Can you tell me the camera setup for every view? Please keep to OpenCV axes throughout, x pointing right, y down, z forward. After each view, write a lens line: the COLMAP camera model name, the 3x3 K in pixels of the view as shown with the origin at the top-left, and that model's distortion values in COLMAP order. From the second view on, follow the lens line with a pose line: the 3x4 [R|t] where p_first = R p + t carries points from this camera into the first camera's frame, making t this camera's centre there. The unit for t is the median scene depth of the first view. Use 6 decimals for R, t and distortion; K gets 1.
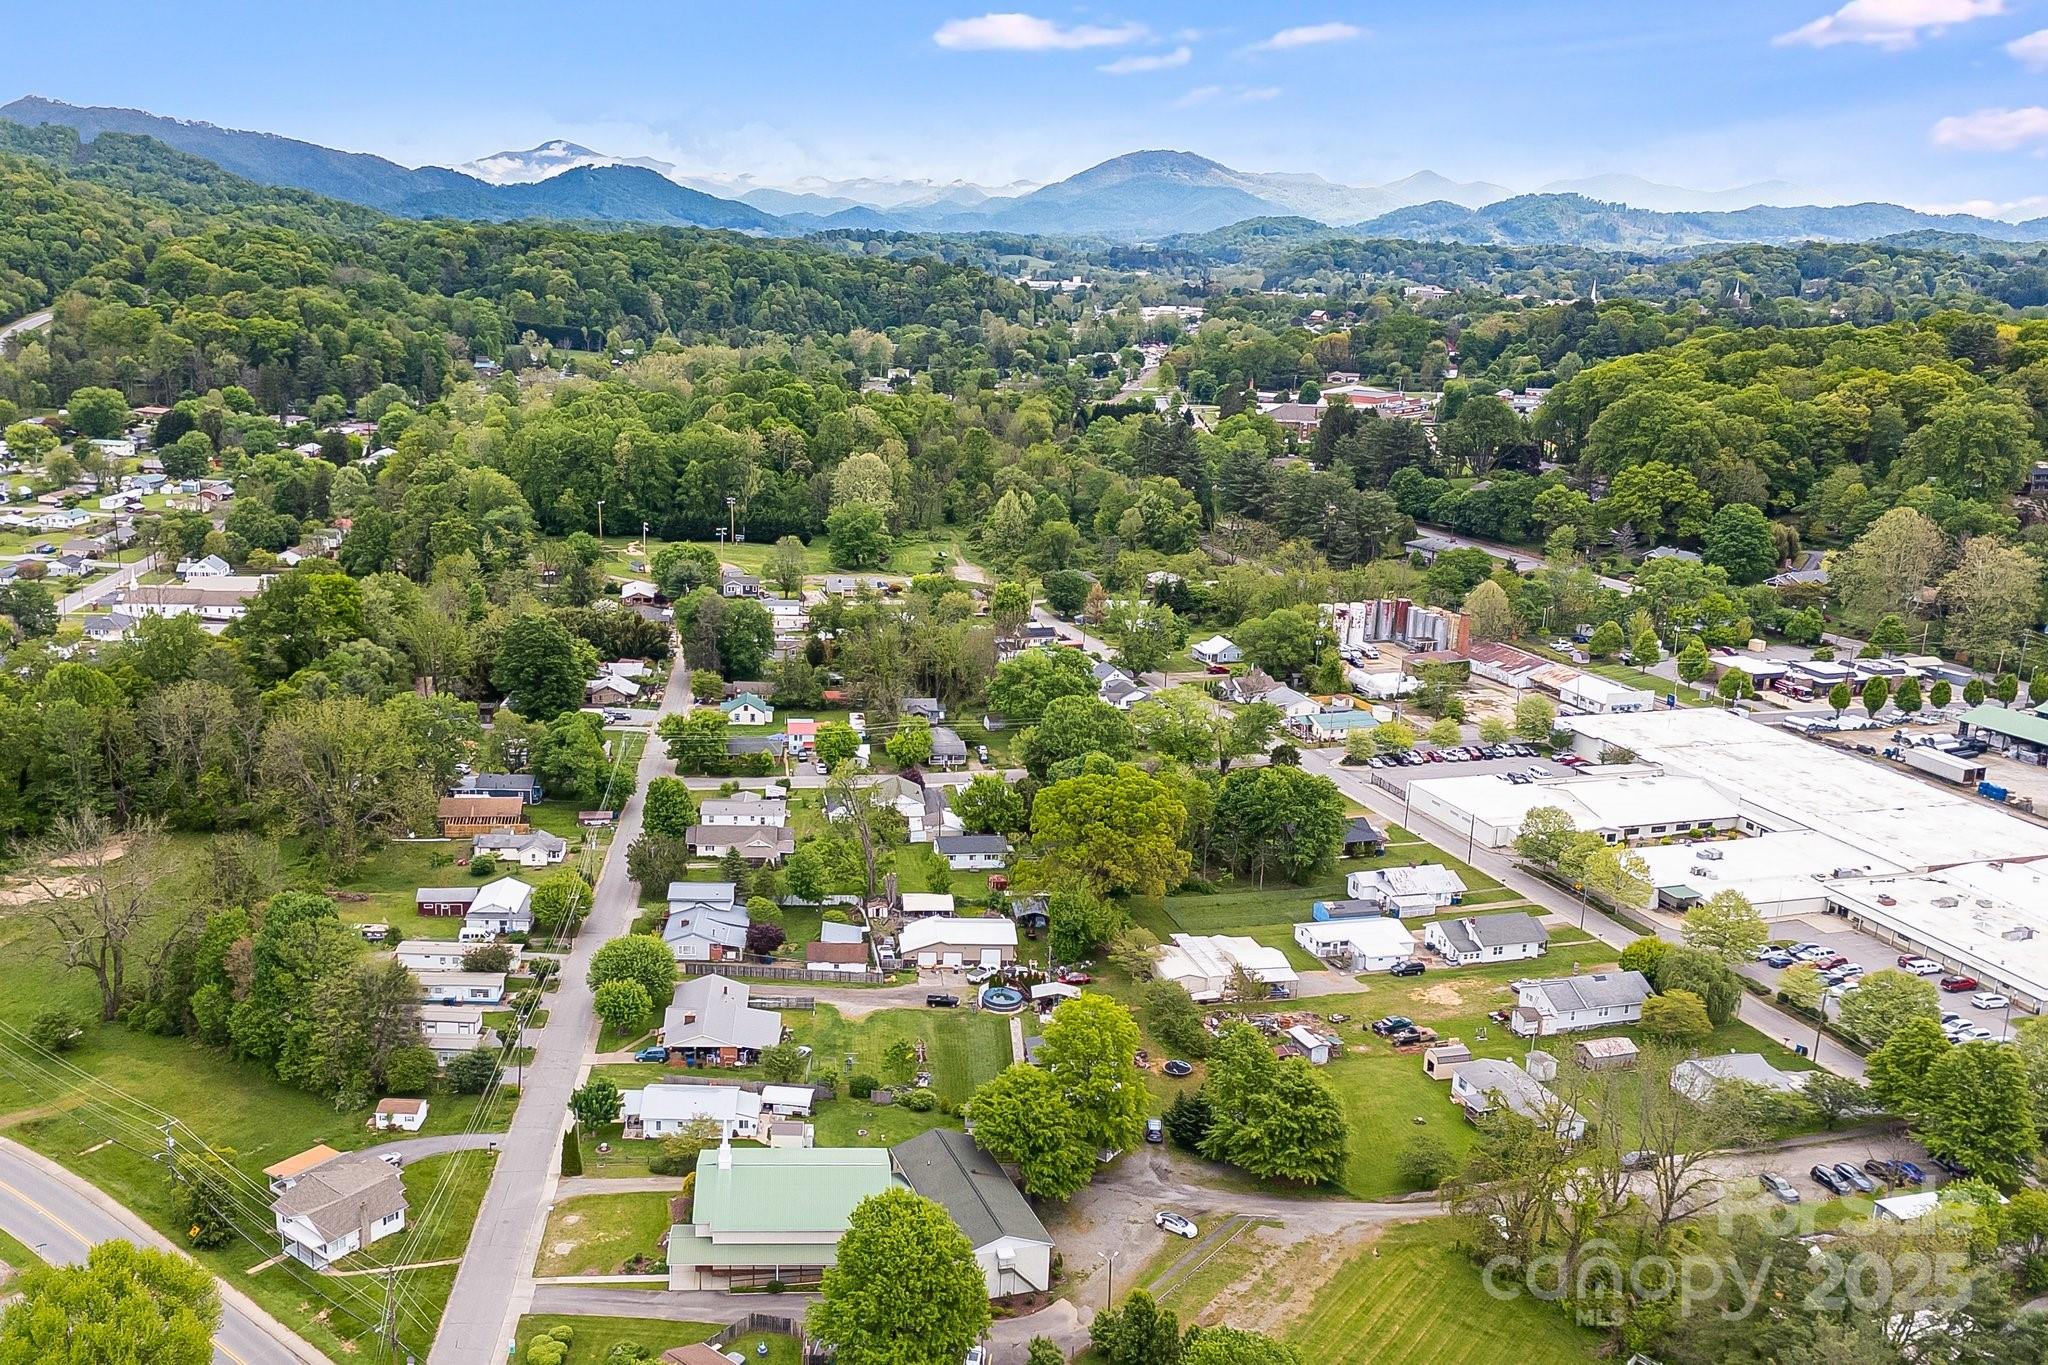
lens RADIAL K [[1780.0, 0, 854.6], [0, 1780.0, 669.9], [0, 0, 1]] dist [0.093687, -0.108741]
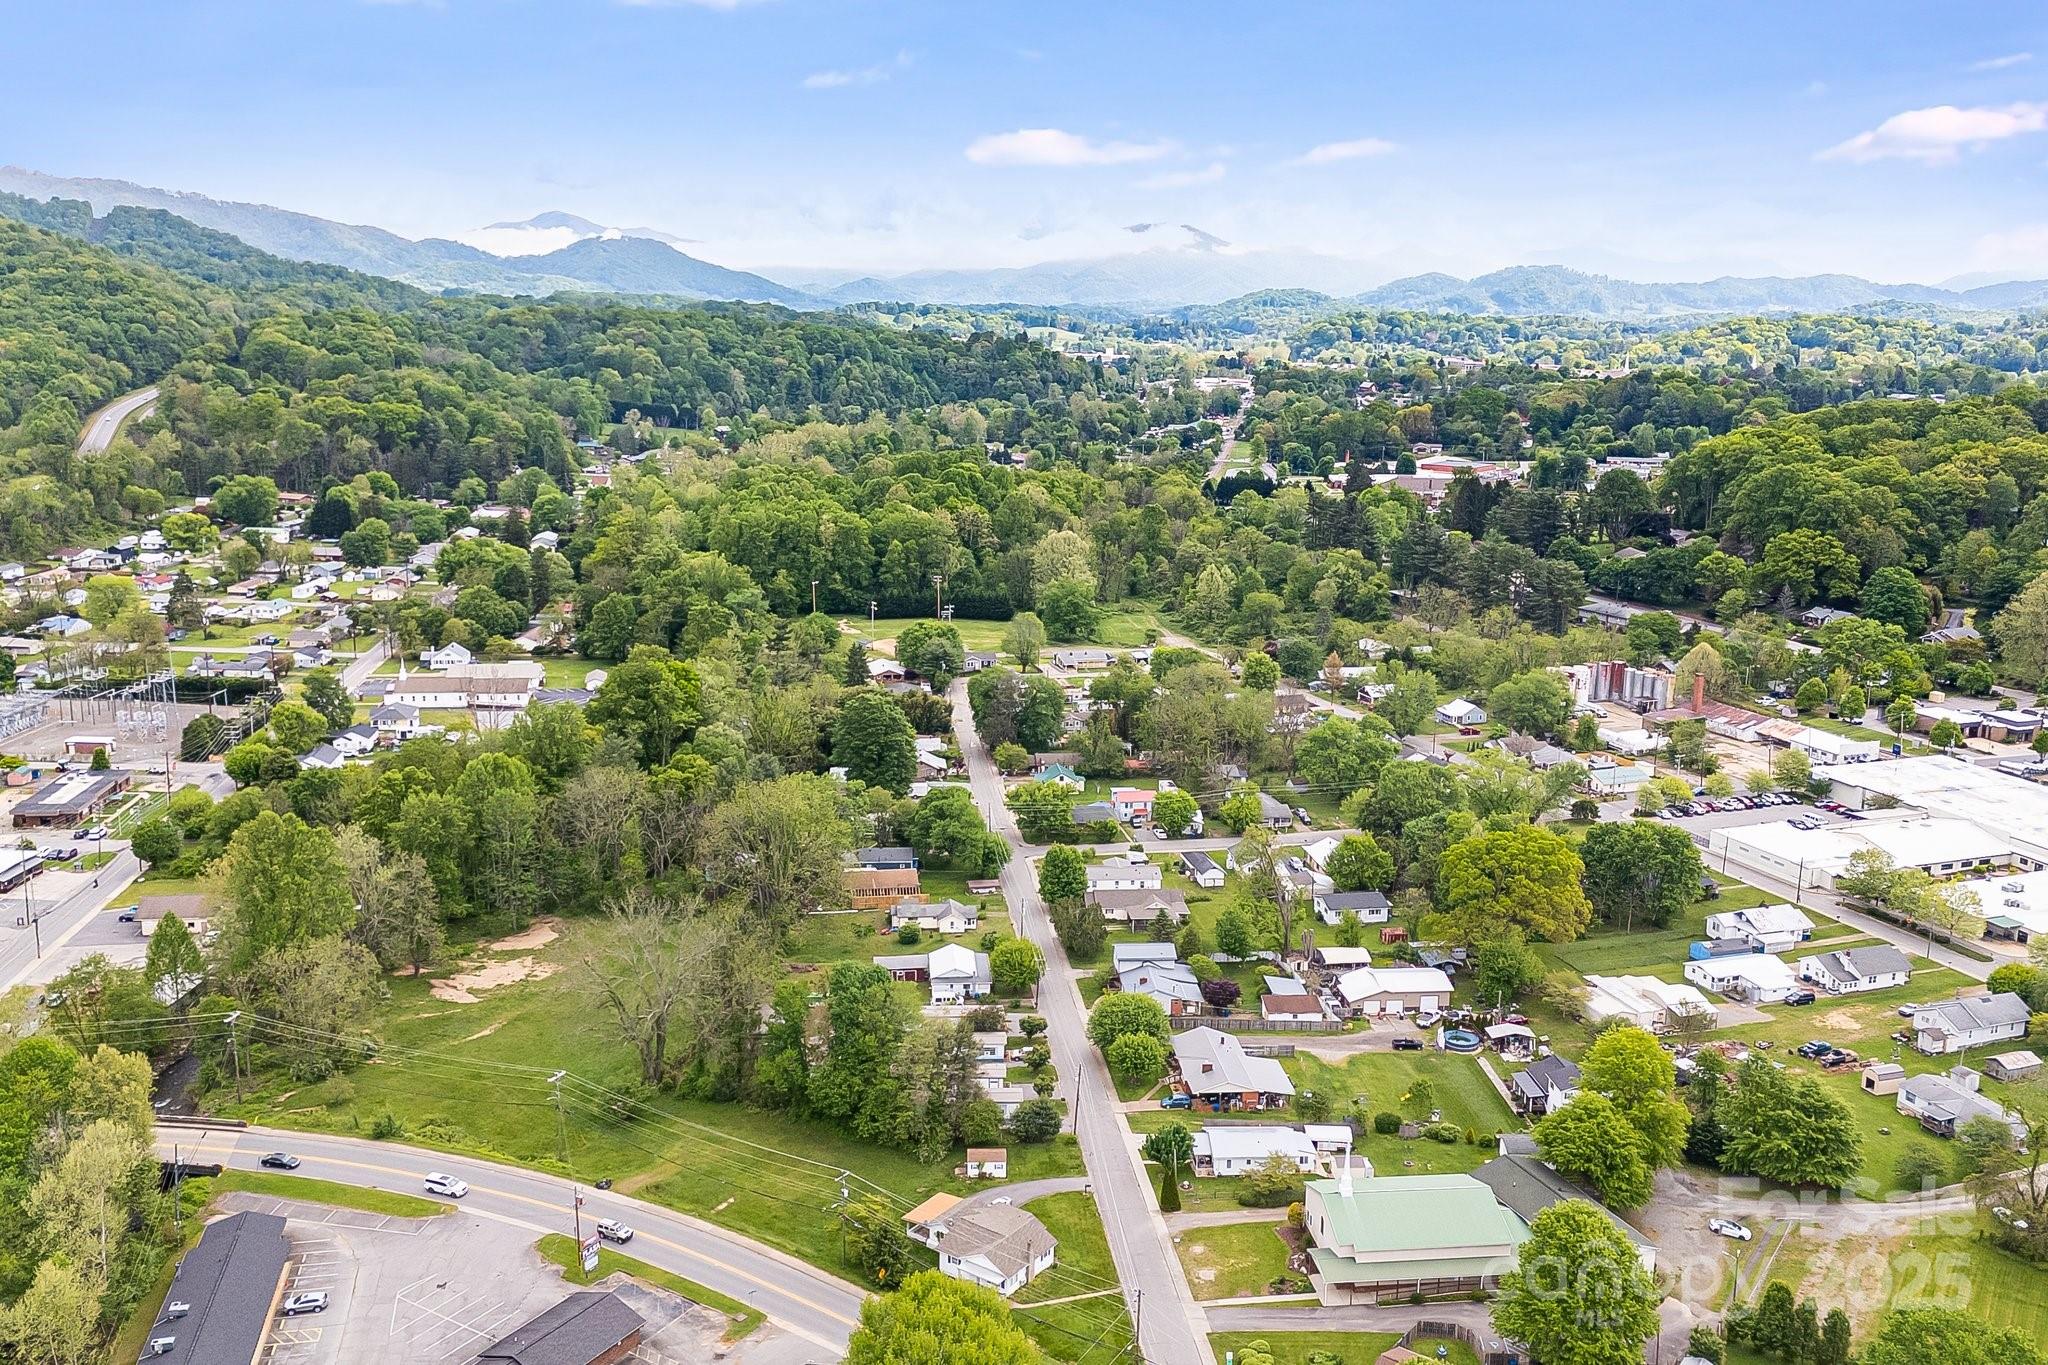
lens RADIAL K [[1780.0, 0, 1019.5], [0, 1780.0, 667.7], [0, 0, 1]] dist [0.093687, -0.108741]
pose [[0.995690, -0.022303, 0.090024, -0.192344], [0.025668, 0.999008, -0.036397, -0.007072], [-0.089123, 0.038551, 0.995274, -0.053920]]
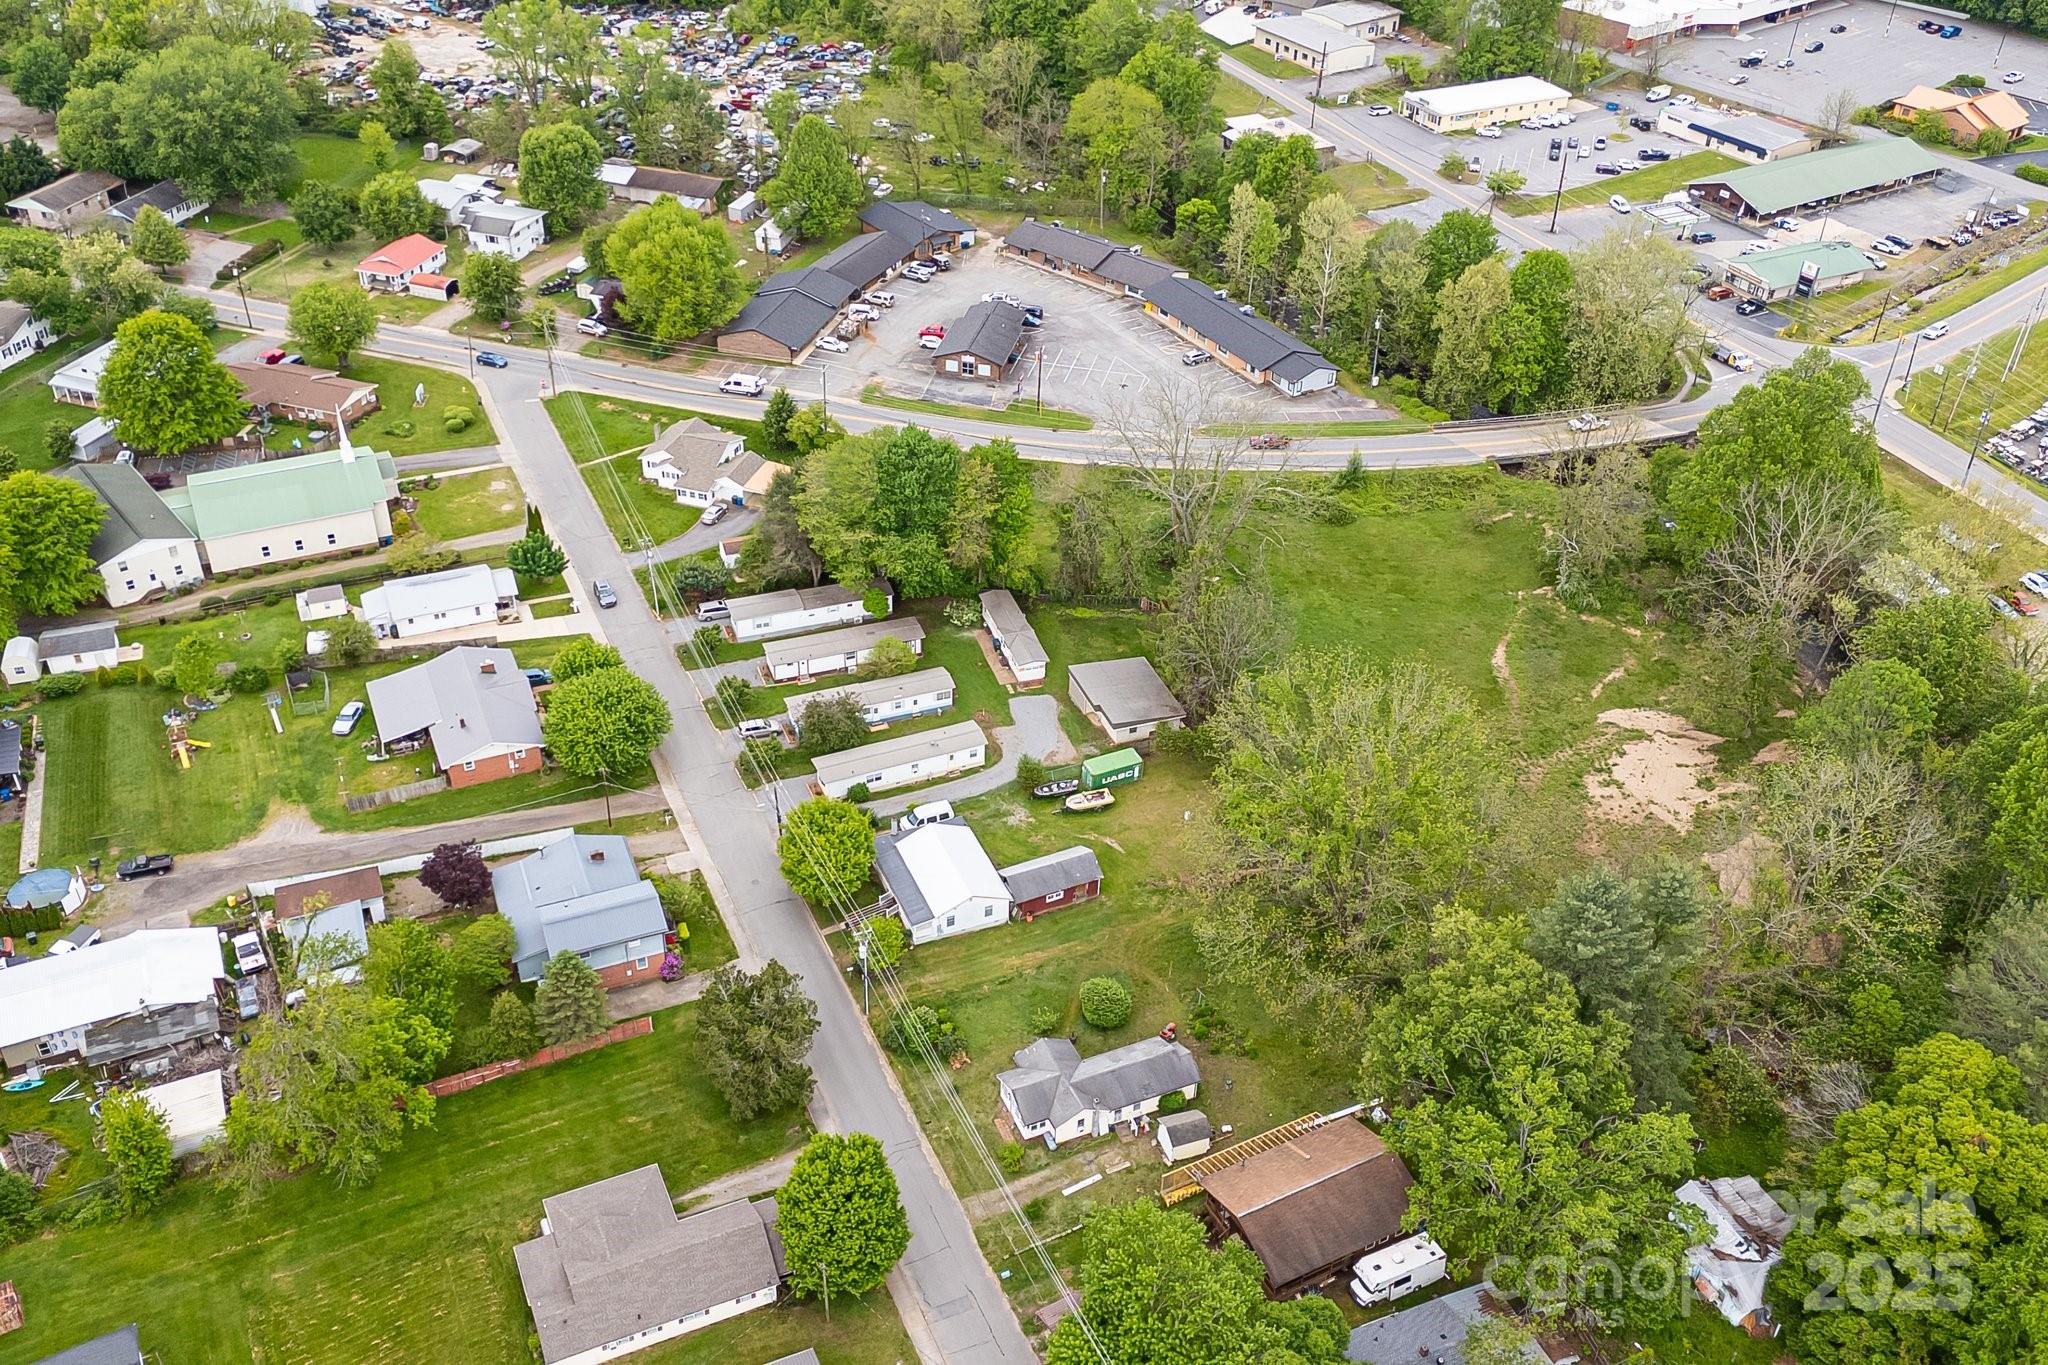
lens RADIAL K [[1780.0, 0, 1019.9], [0, 1780.0, 668.1], [0, 0, 1]] dist [0.093687, -0.108741]
pose [[-0.913916, 0.197154, -0.354806, -0.015830], [-0.140451, 0.666519, 0.732138, -0.275348], [0.380829, 0.718946, -0.581452, 1.003775]]
